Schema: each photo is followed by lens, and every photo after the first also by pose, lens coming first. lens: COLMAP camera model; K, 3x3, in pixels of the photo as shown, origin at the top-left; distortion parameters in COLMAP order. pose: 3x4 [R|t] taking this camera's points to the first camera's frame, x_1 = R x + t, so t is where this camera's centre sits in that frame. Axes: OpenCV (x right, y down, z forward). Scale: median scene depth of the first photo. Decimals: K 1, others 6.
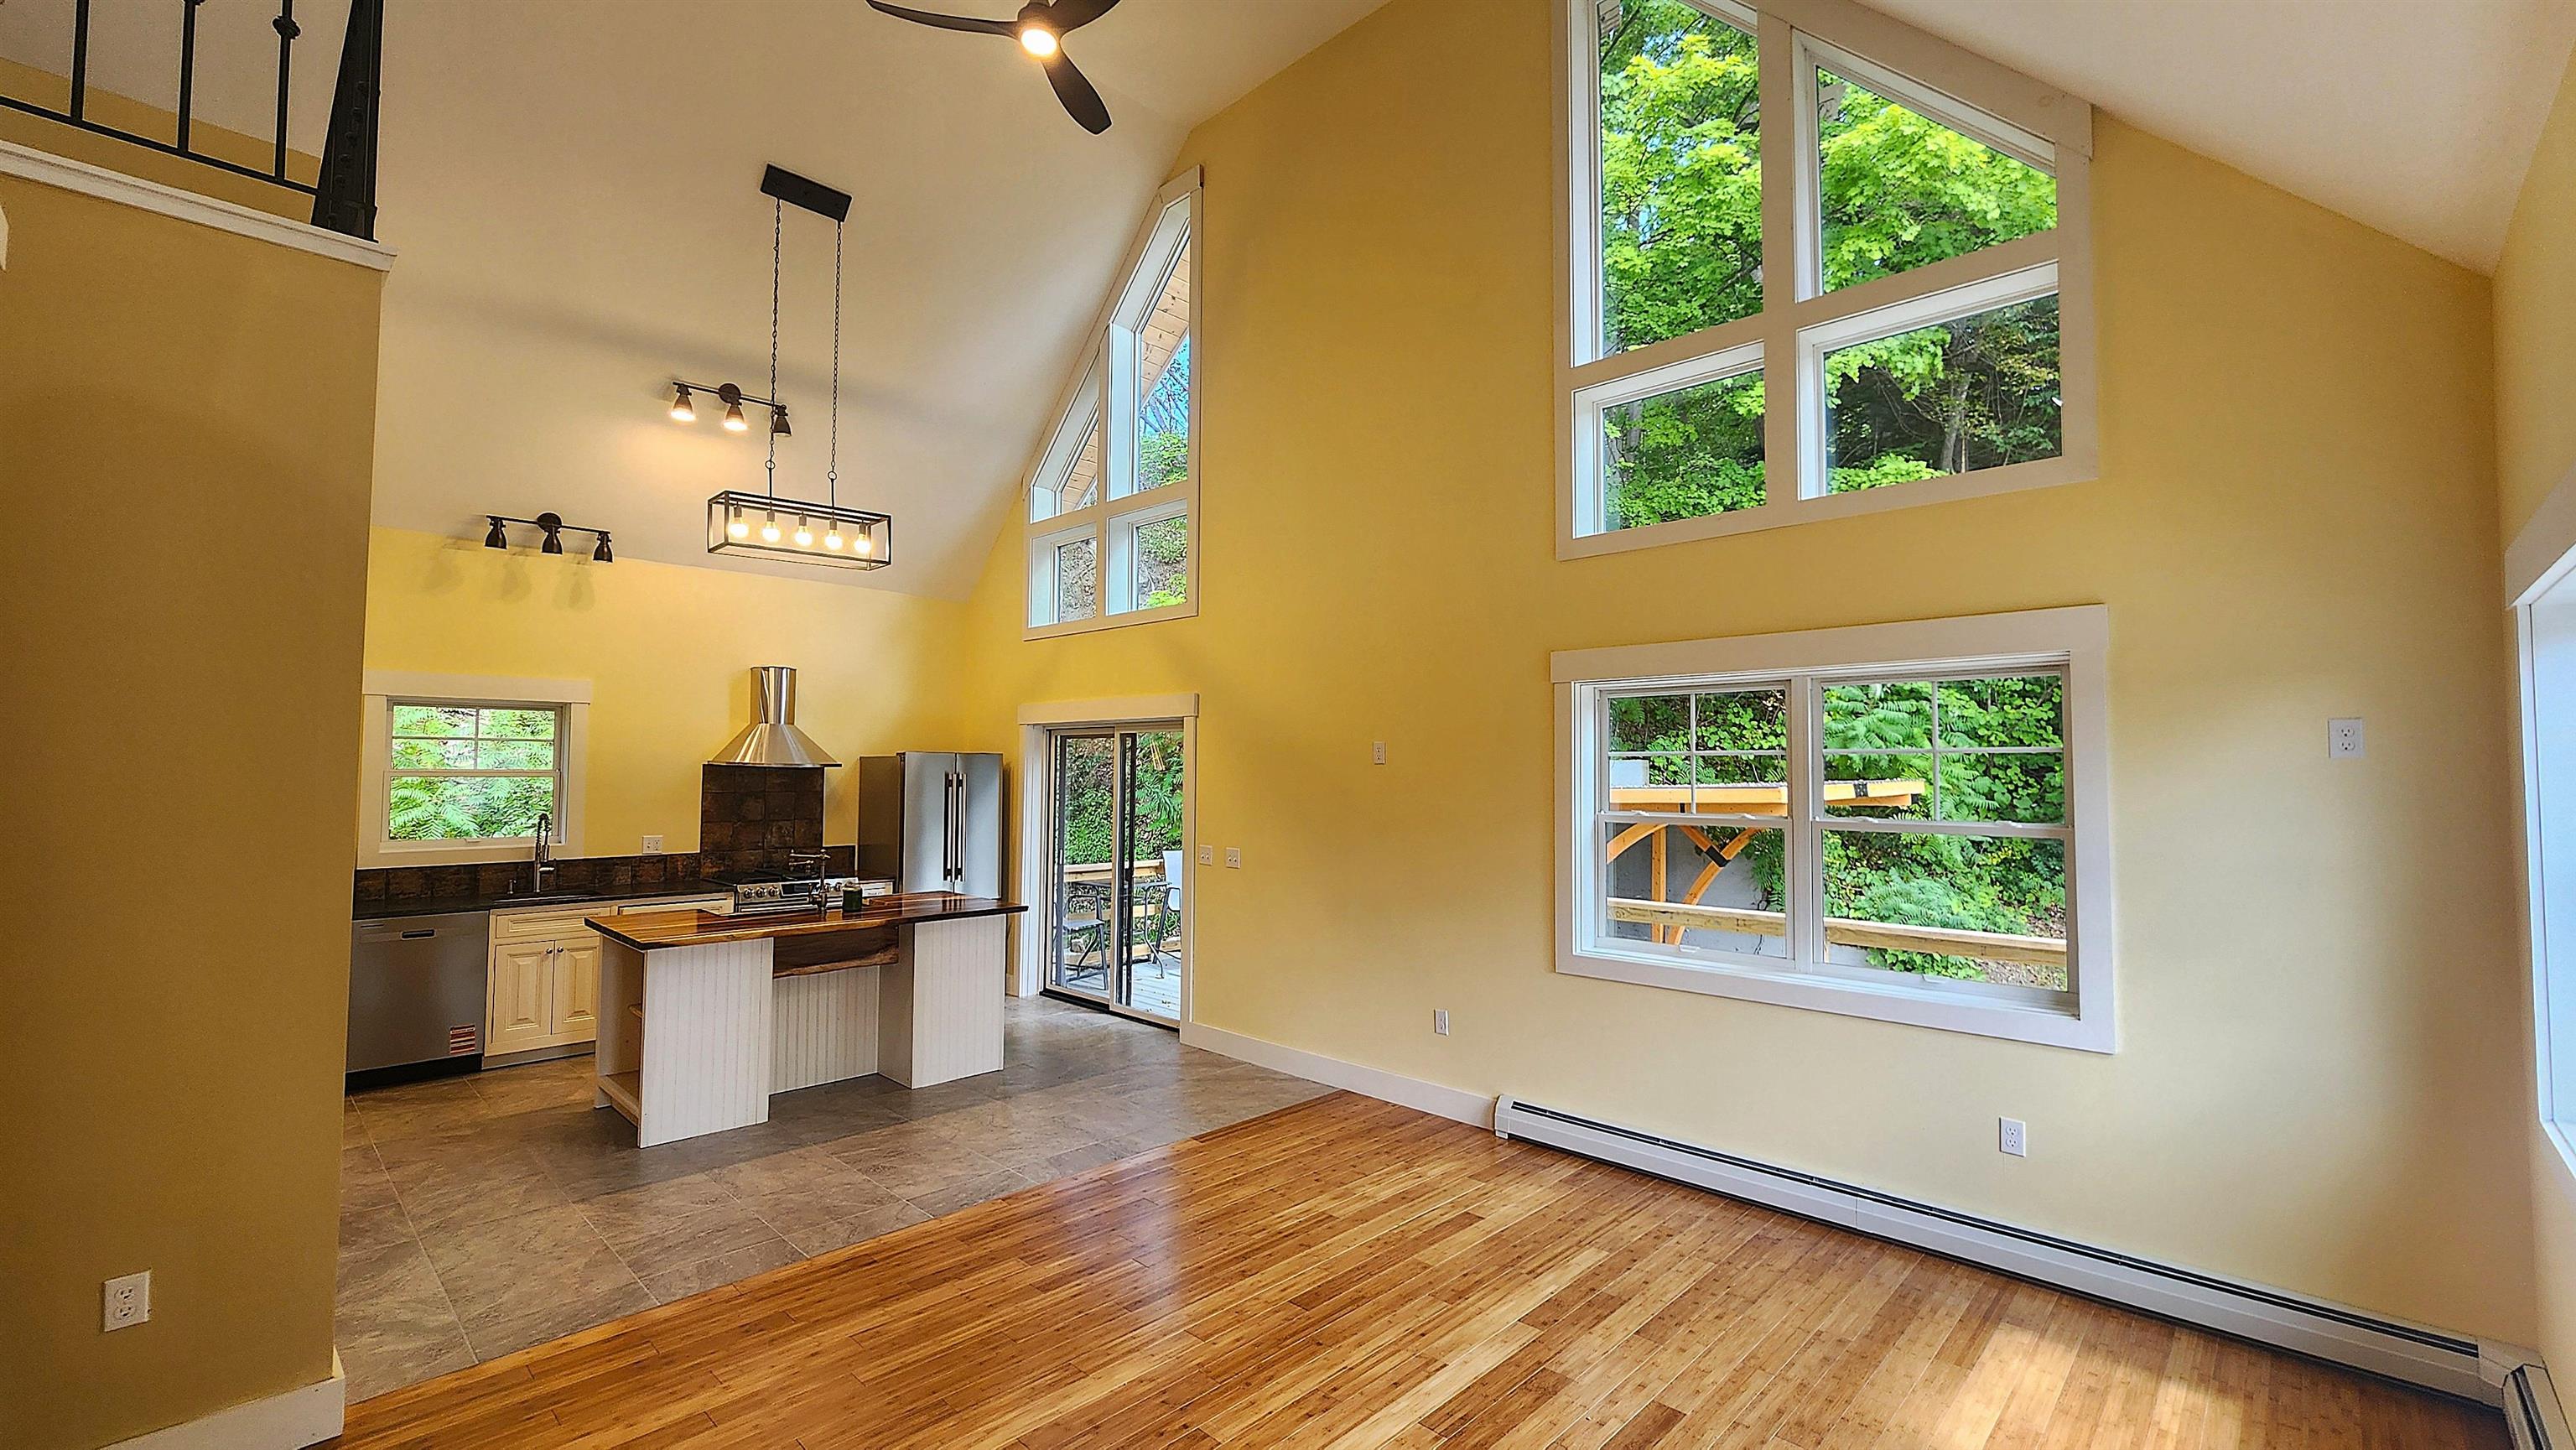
lens RADIAL K [[1058.4, 0, 1294.4], [0, 1058.4, 731.8], [0, 0, 1]] dist [-0.003772, 0.001276]
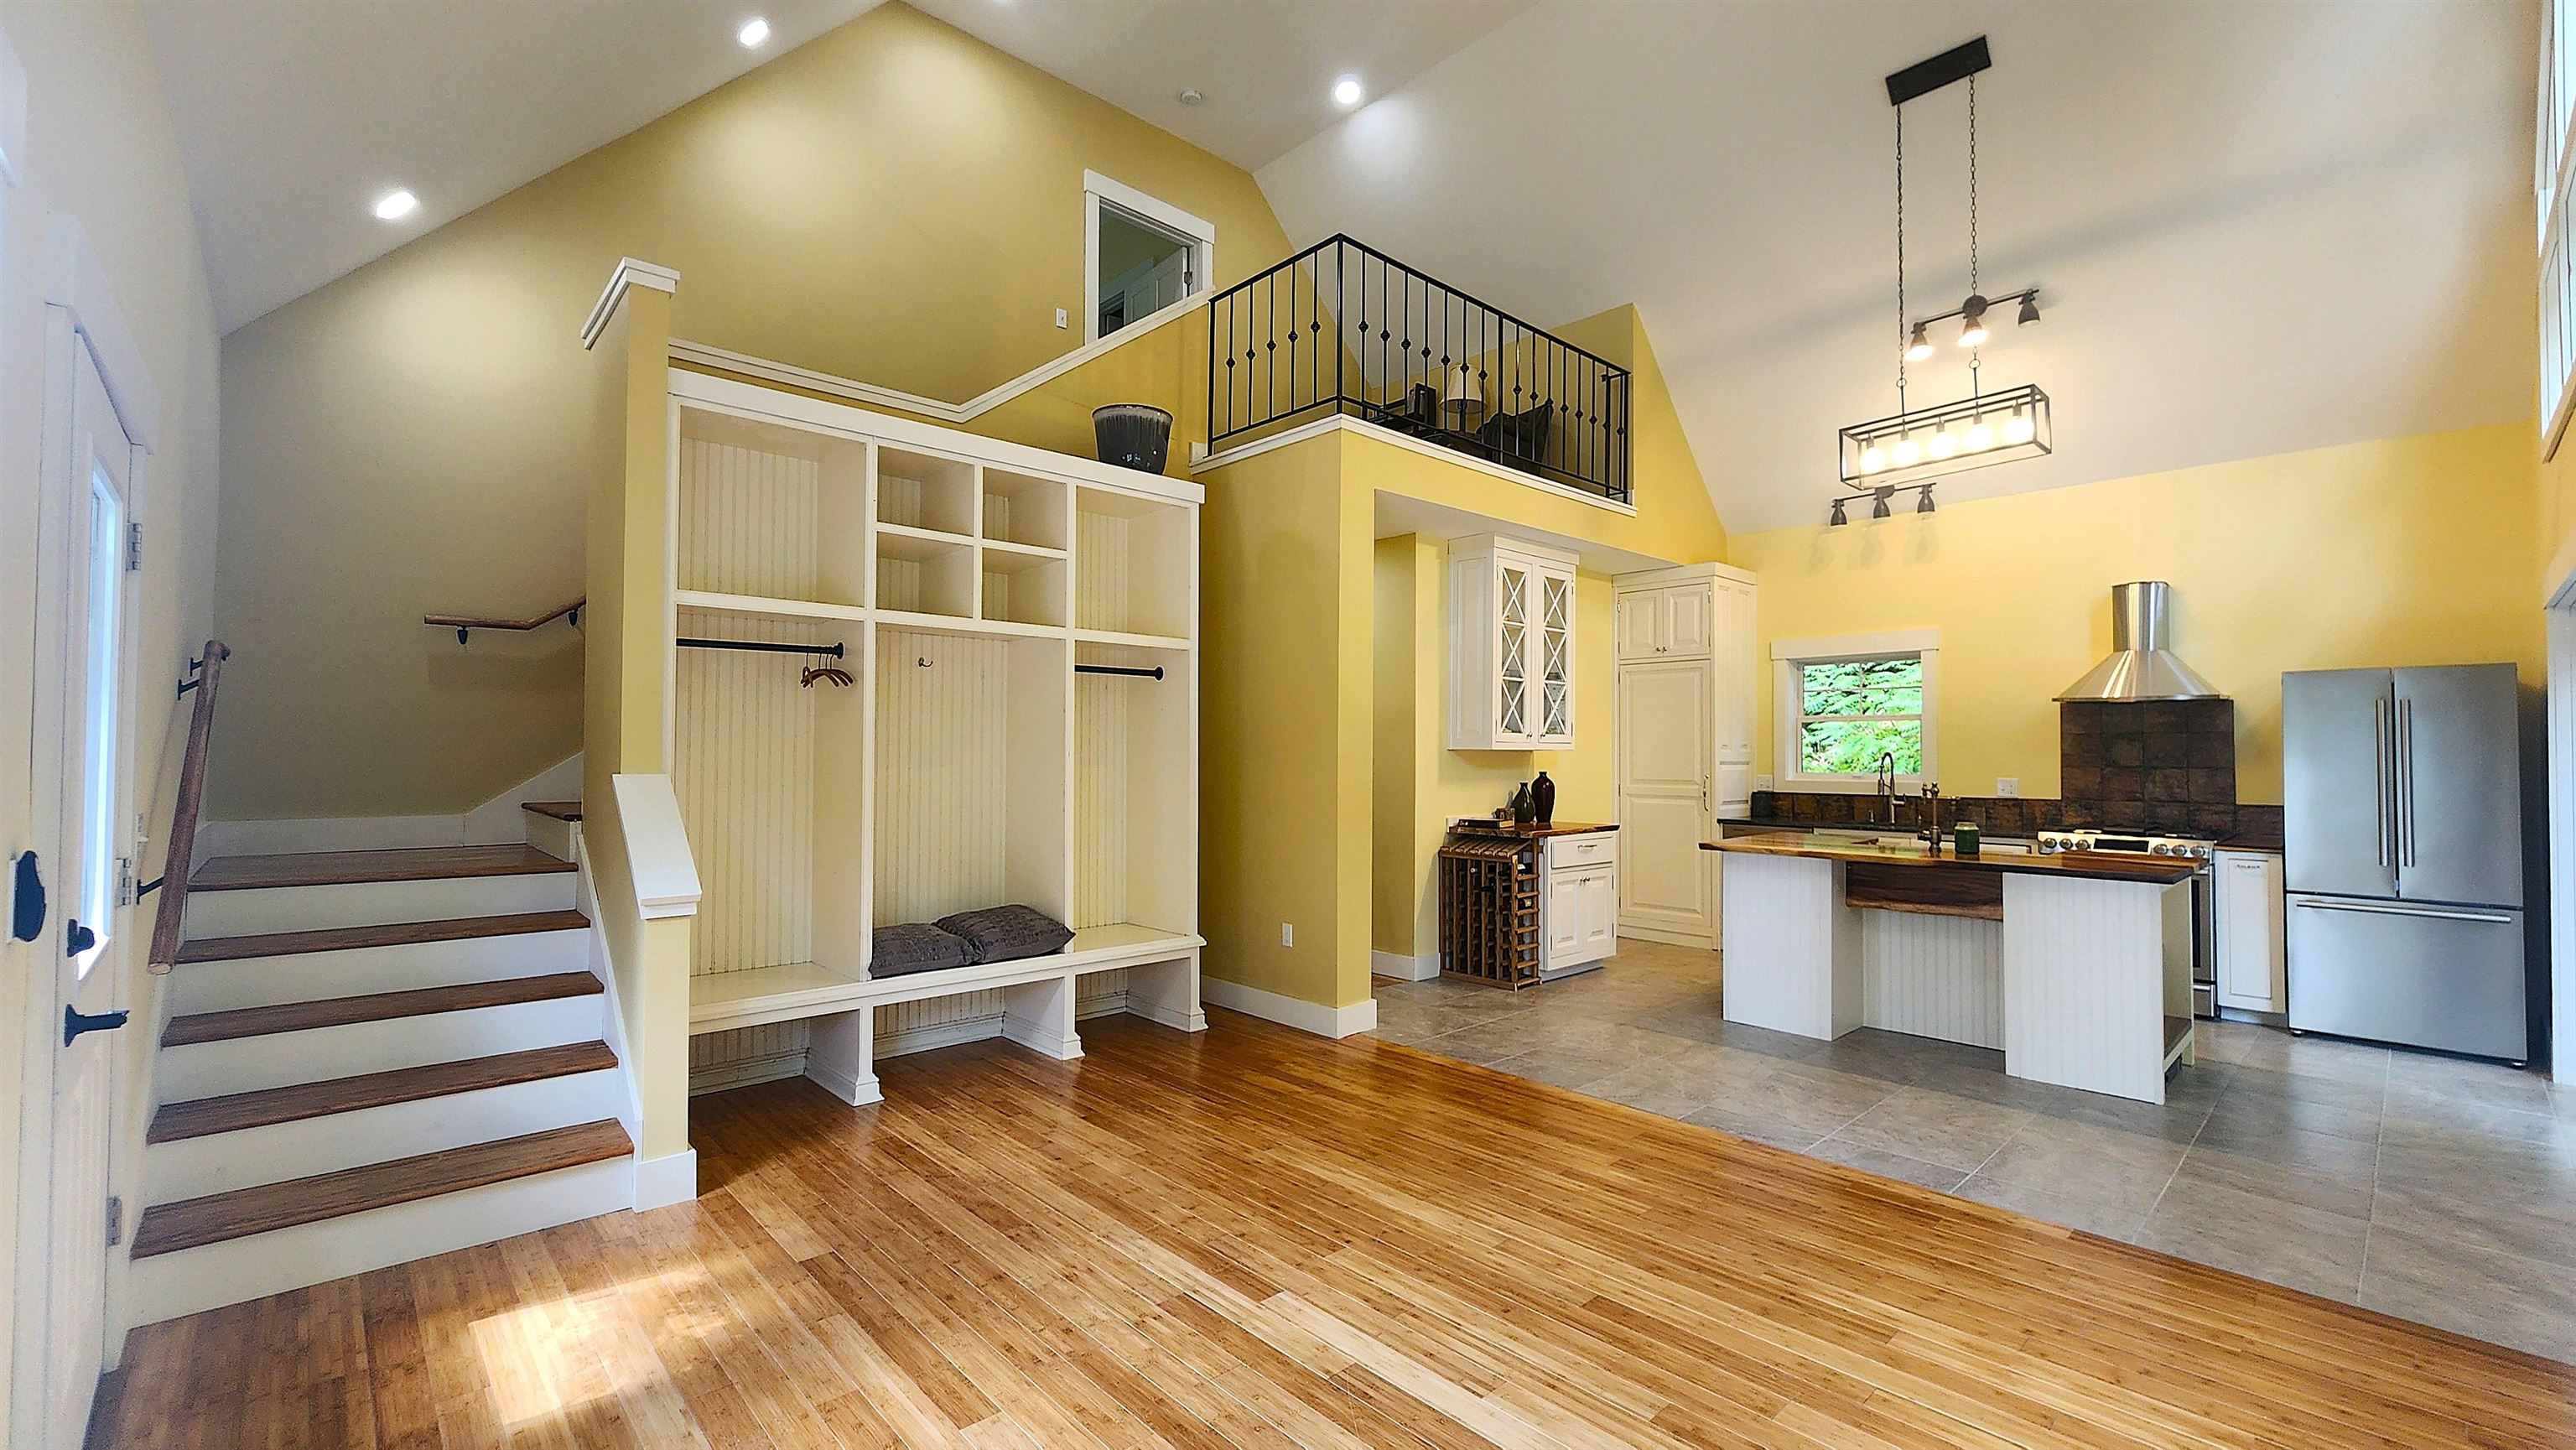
lens RADIAL K [[1058.4, 0, 1288.8], [0, 1058.4, 724.9], [0, 0, 1]] dist [-0.003772, 0.001276]
pose [[-0.053028, -0.029657, -0.998153, 0.476894], [0.033147, 0.998956, -0.031442, 0.069507], [0.998043, -0.034753, -0.051990, 0.473257]]
